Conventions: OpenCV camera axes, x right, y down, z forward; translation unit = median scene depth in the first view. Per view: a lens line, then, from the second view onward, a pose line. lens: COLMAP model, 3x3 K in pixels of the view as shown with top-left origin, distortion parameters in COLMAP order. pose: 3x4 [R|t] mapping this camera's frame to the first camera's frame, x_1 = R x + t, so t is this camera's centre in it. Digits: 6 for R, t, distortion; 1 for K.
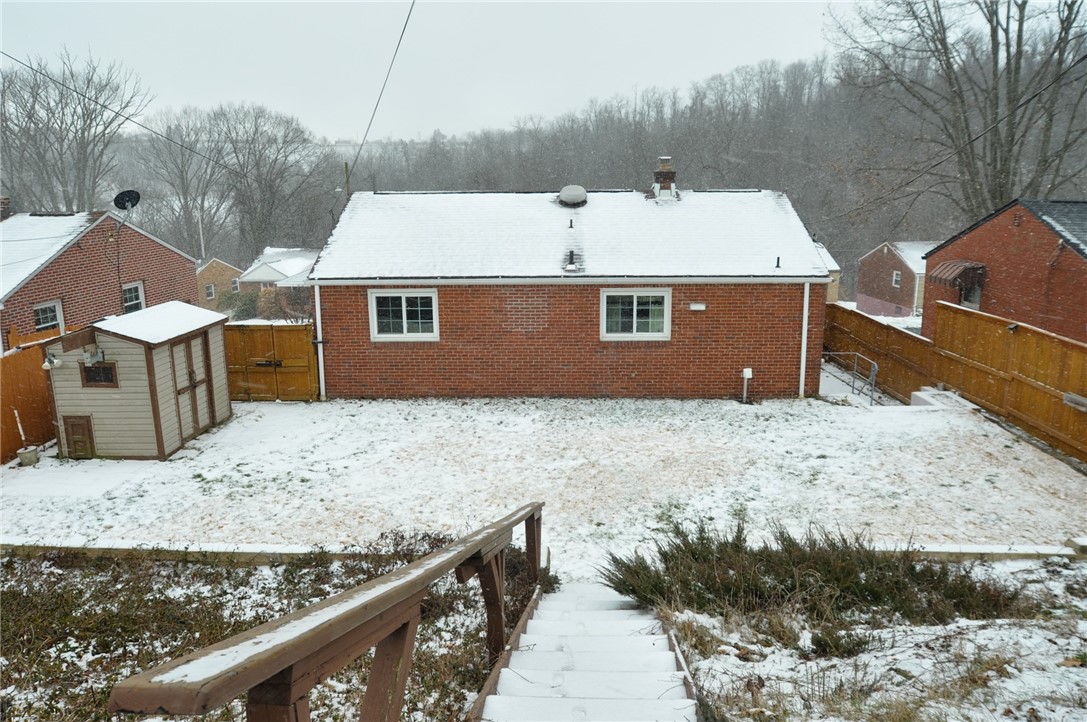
lens RADIAL K [[832.7, 0, 540.2], [0, 832.7, 364.6], [0, 0, 1]] dist [-0.070989, 0.033006]
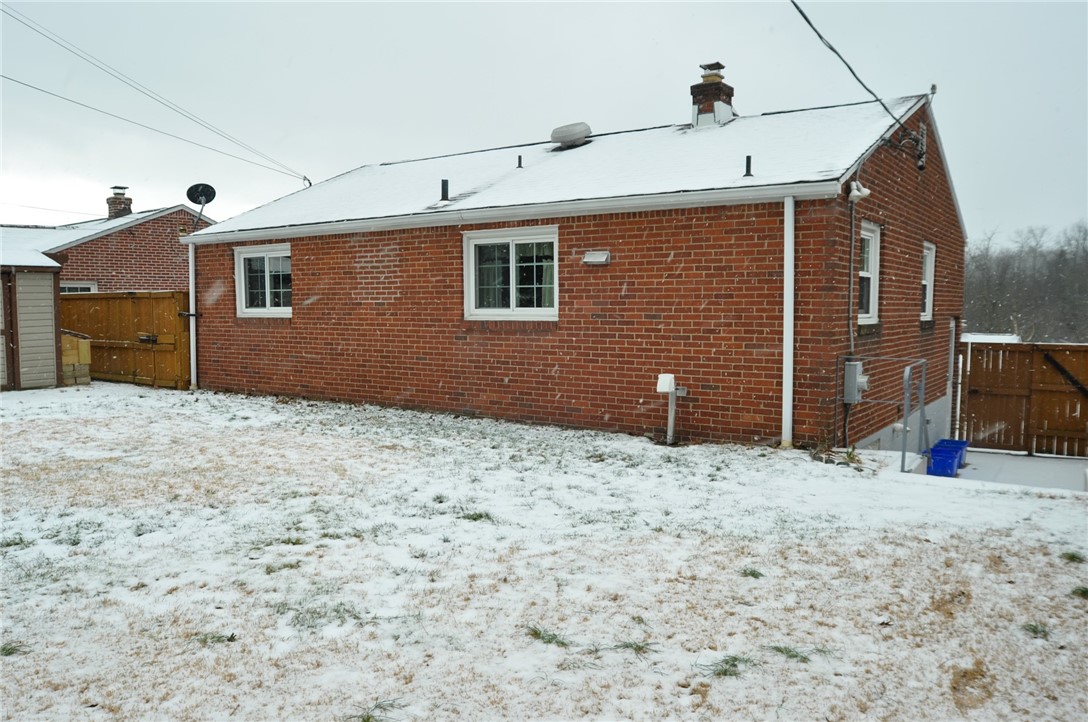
lens RADIAL K [[833.4, 0, 537.7], [0, 833.4, 368.8], [0, 0, 1]] dist [-0.070989, 0.033006]
pose [[0.833785, 0.052134, -0.549622, 0.458236], [-0.128917, 0.986395, -0.102006, 0.062340], [0.536827, 0.155907, 0.829162, 0.537526]]
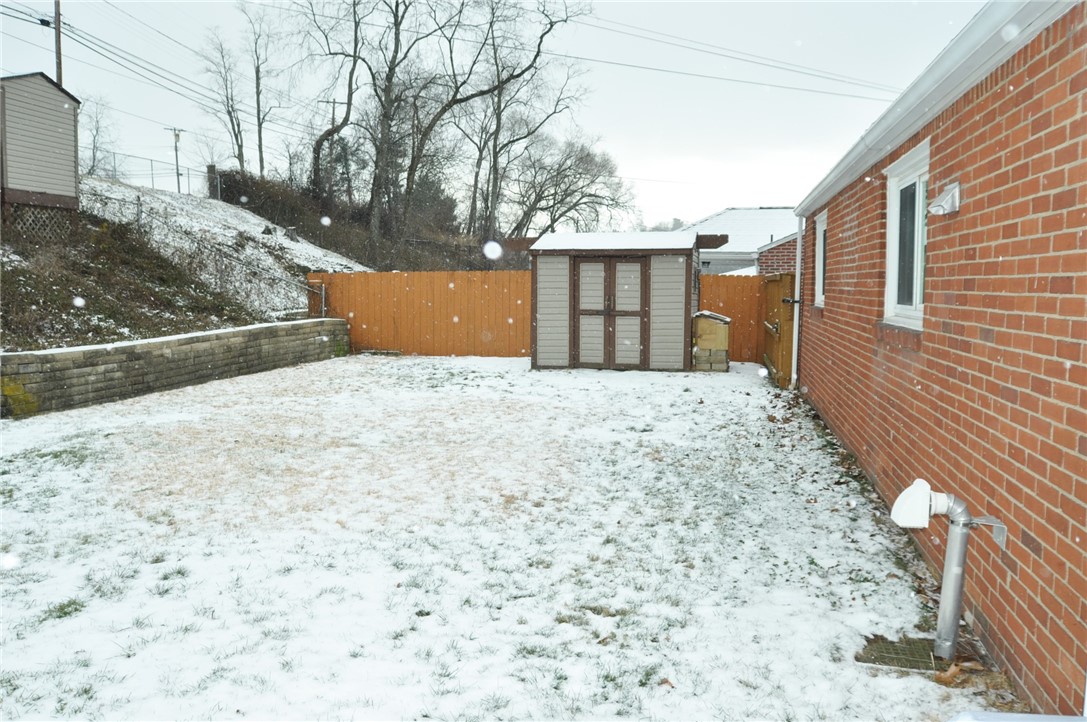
lens RADIAL K [[832.7, 0, 536.7], [0, 832.7, 364.5], [0, 0, 1]] dist [-0.070989, 0.033006]
pose [[-0.177513, 0.102483, -0.978768, 0.446234], [-0.216720, 0.966076, 0.140460, -0.027507], [0.959959, 0.237052, -0.149281, 0.924323]]
